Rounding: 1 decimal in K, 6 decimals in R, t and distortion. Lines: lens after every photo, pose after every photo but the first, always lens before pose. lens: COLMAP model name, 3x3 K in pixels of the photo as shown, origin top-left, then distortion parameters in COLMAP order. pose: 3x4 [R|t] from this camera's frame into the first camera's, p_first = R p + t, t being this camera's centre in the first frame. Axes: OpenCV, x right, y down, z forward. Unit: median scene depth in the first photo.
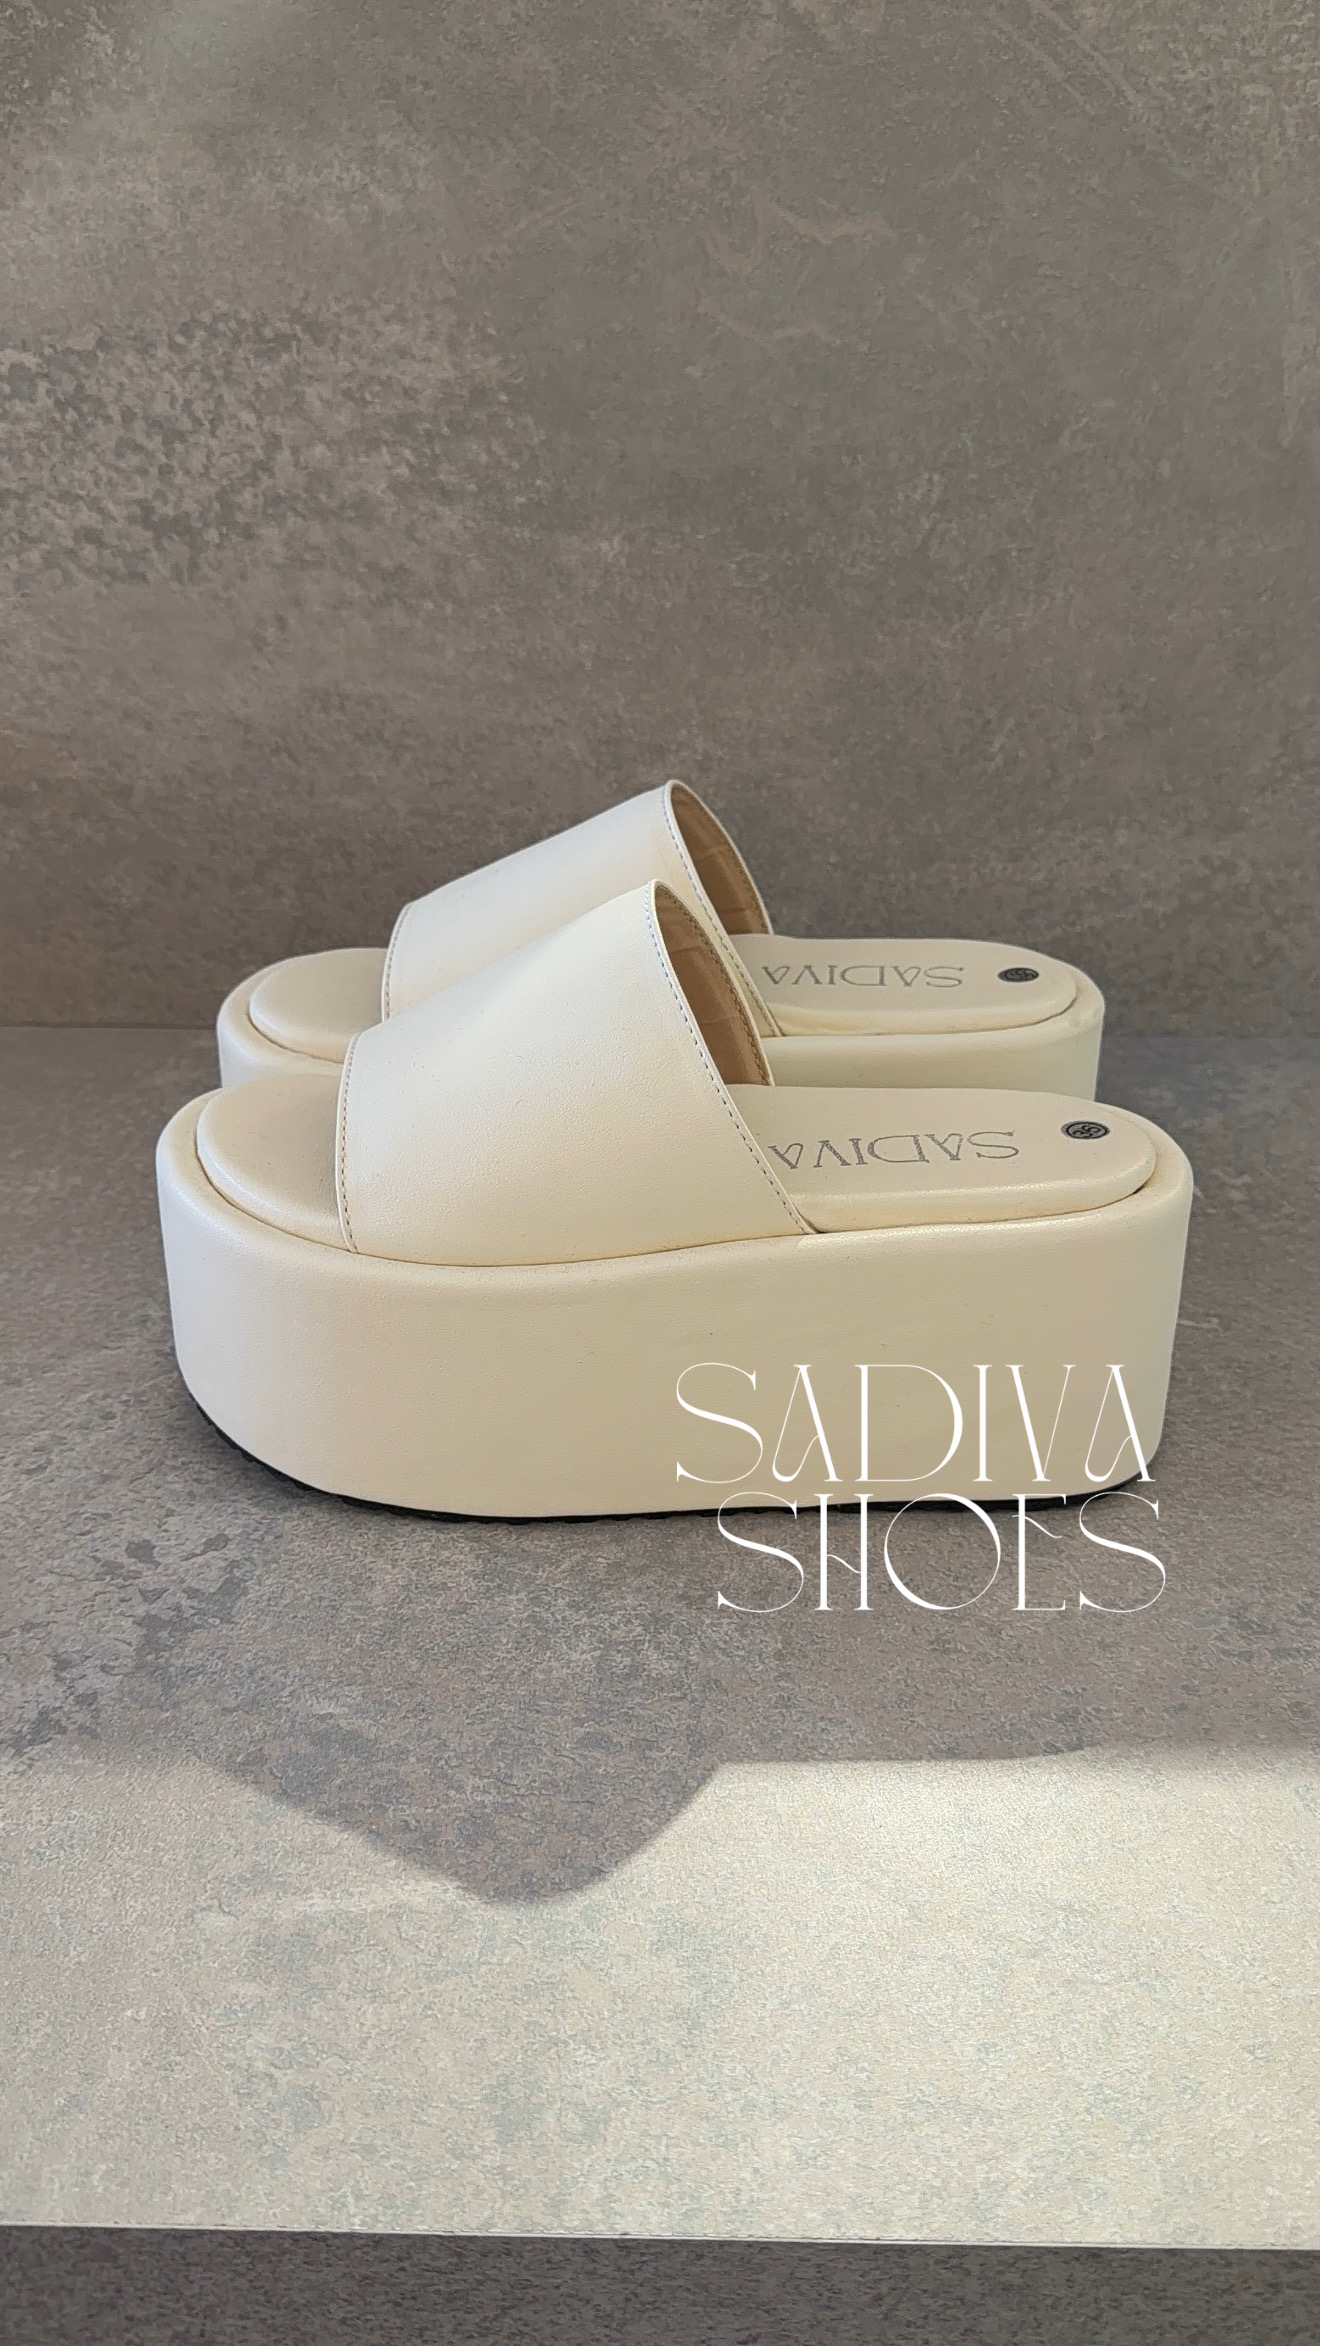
lens RADIAL K [[1973.7, 0, 651.9], [0, 1973.7, 1193.0], [0, 0, 1]] dist [0.181524, -0.474012]
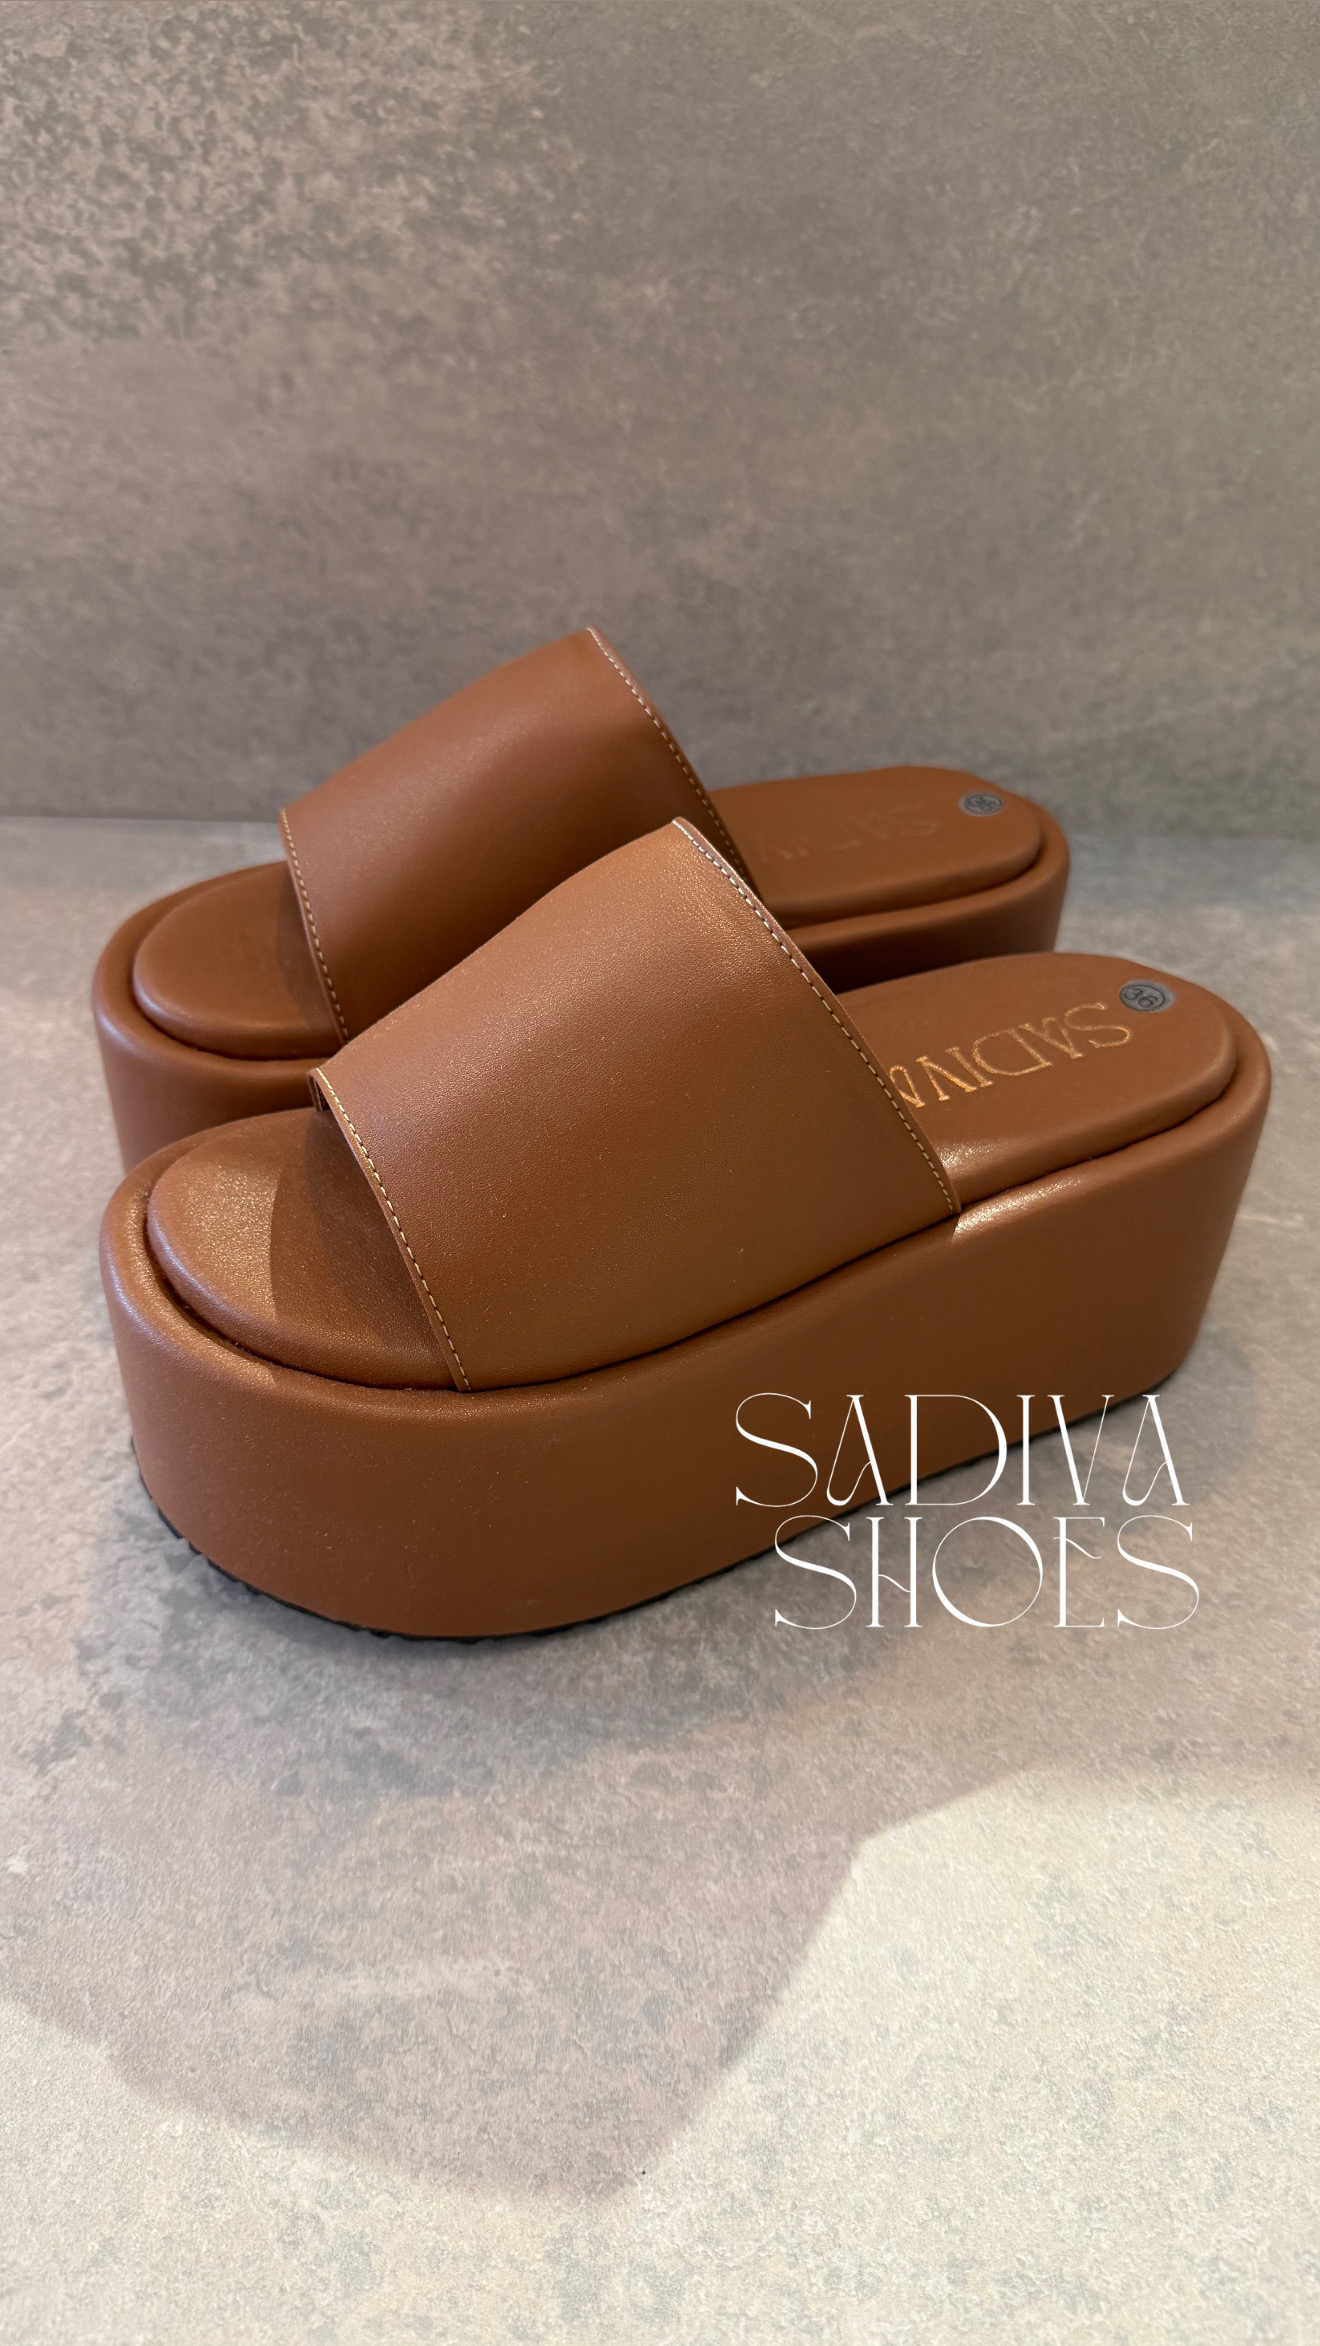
lens RADIAL K [[1751.3, 0, 567.1], [0, 1751.3, 1192.4], [0, 0, 1]] dist [-0.017891, 0.000119]
pose [[0.999315, 0.016011, -0.033366, -0.028035], [-0.008323, 0.975709, 0.218914, -0.104392], [0.036060, -0.218486, 0.975174, 0.164692]]
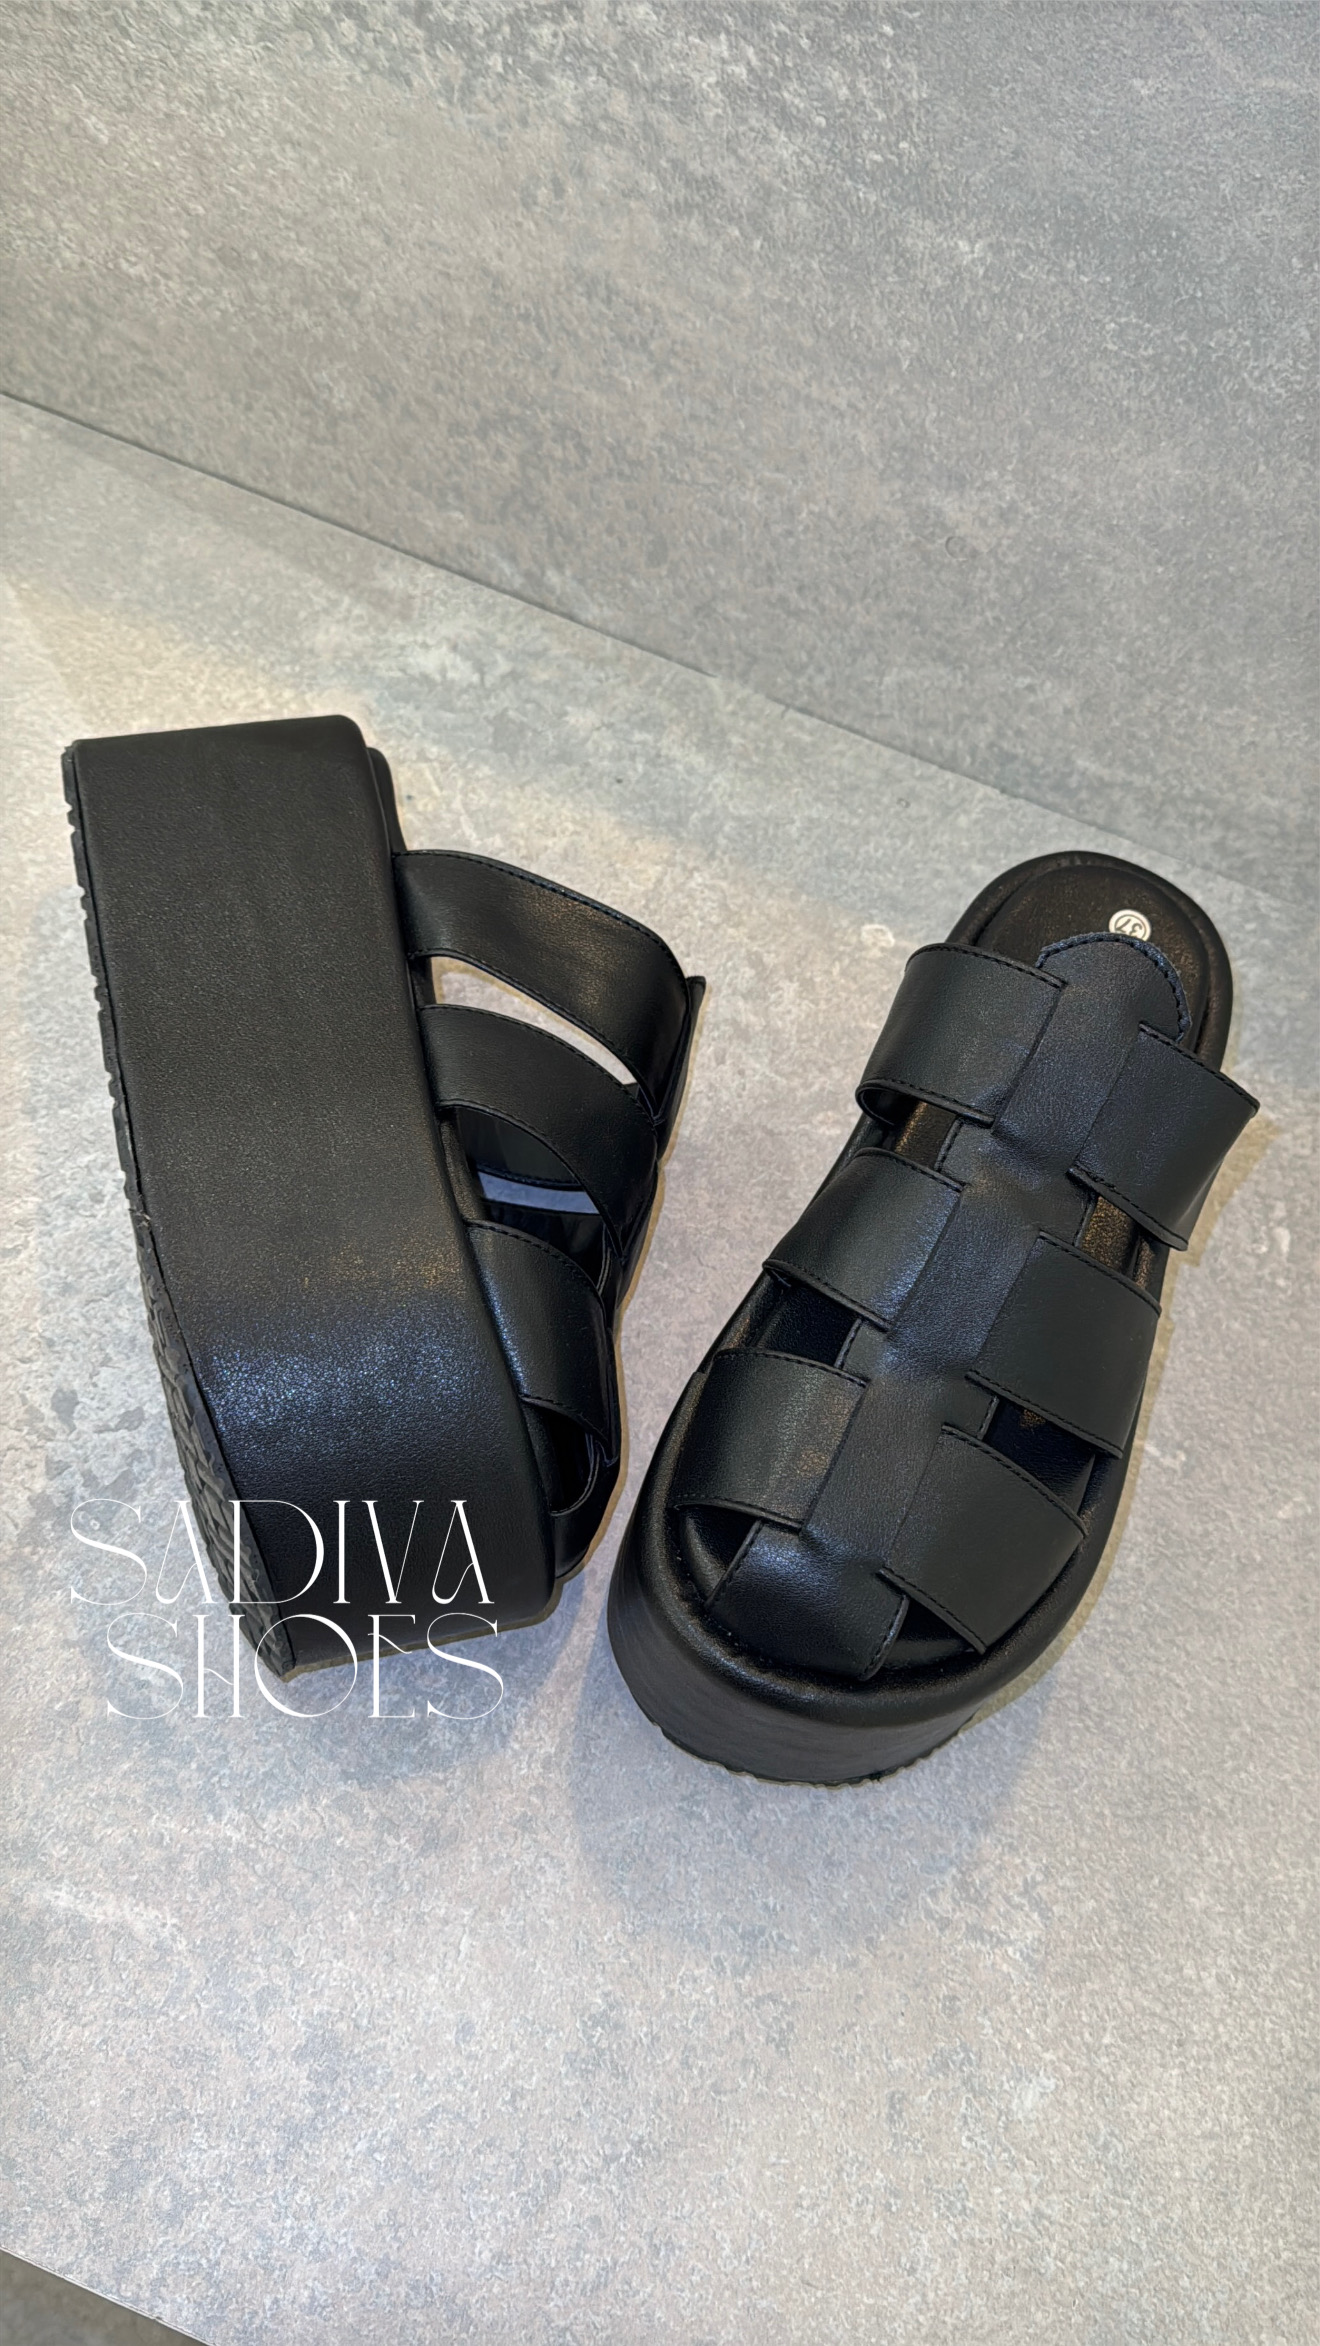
lens RADIAL K [[2008.3, 0, 671.1], [0, 2008.3, 1175.1], [0, 0, 1]] dist [0.037210, -0.080823]
pose [[0.928616, 0.366639, -0.056988, 0.047254], [-0.283228, 0.799652, 0.529469, -0.418405], [0.239695, -0.475533, 0.846413, 0.150599]]
